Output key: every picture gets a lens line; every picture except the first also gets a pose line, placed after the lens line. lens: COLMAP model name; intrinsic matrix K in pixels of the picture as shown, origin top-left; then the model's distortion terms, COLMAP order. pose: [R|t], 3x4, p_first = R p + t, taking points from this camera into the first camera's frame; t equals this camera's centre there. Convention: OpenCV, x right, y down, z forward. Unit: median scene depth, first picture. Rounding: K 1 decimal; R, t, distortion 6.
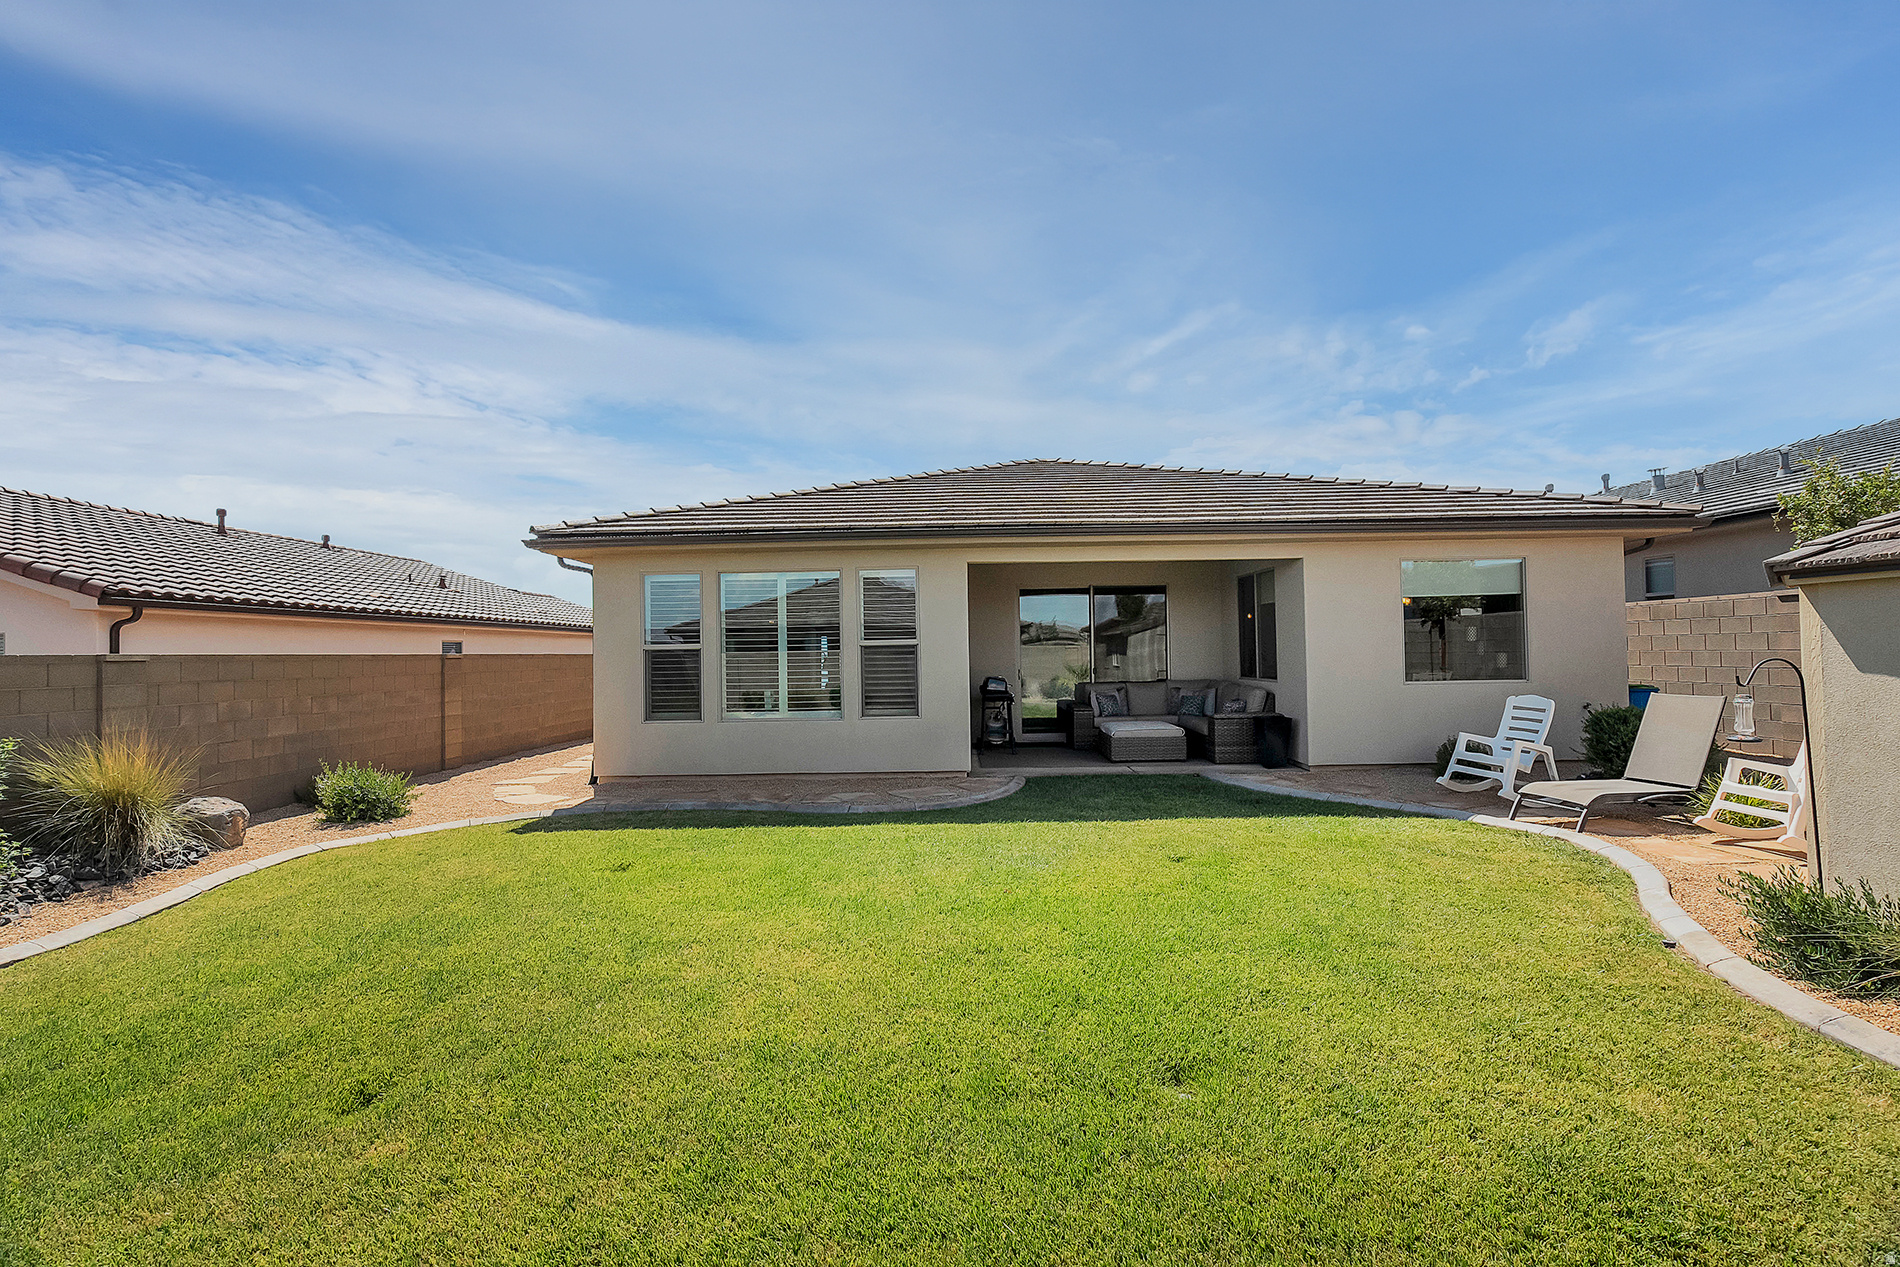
lens RADIAL K [[873.7, 0, 967.3], [0, 873.7, 622.3], [0, 0, 1]] dist [-0.000805, 0.000594]
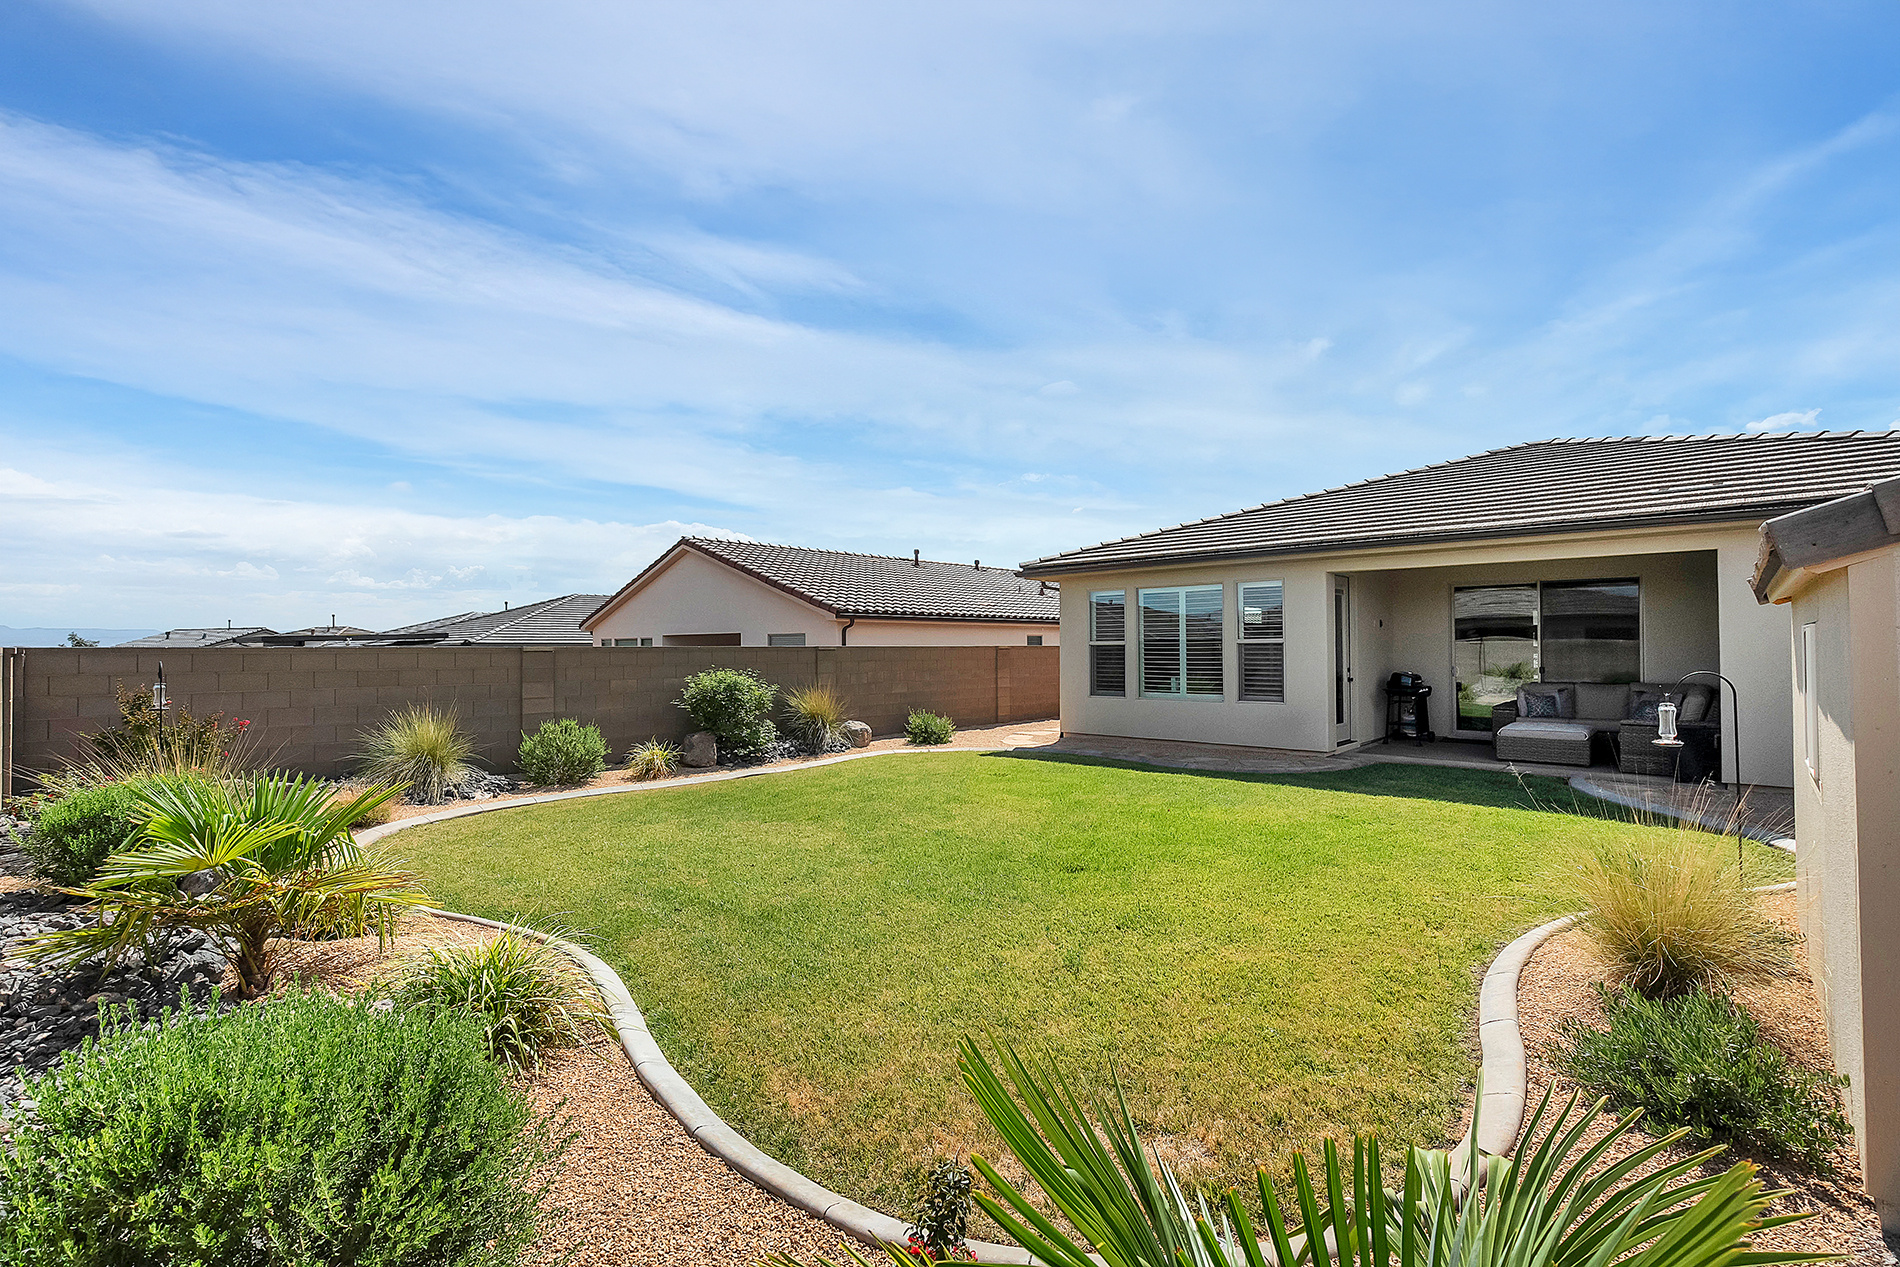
lens RADIAL K [[873.7, 0, 936.9], [0, 873.7, 643.1], [0, 0, 1]] dist [-0.000805, 0.000594]
pose [[0.733317, 0.007363, -0.679847, 0.406618], [0.017754, 0.999393, 0.029974, -0.018623], [0.679655, -0.034050, 0.732741, -0.201183]]
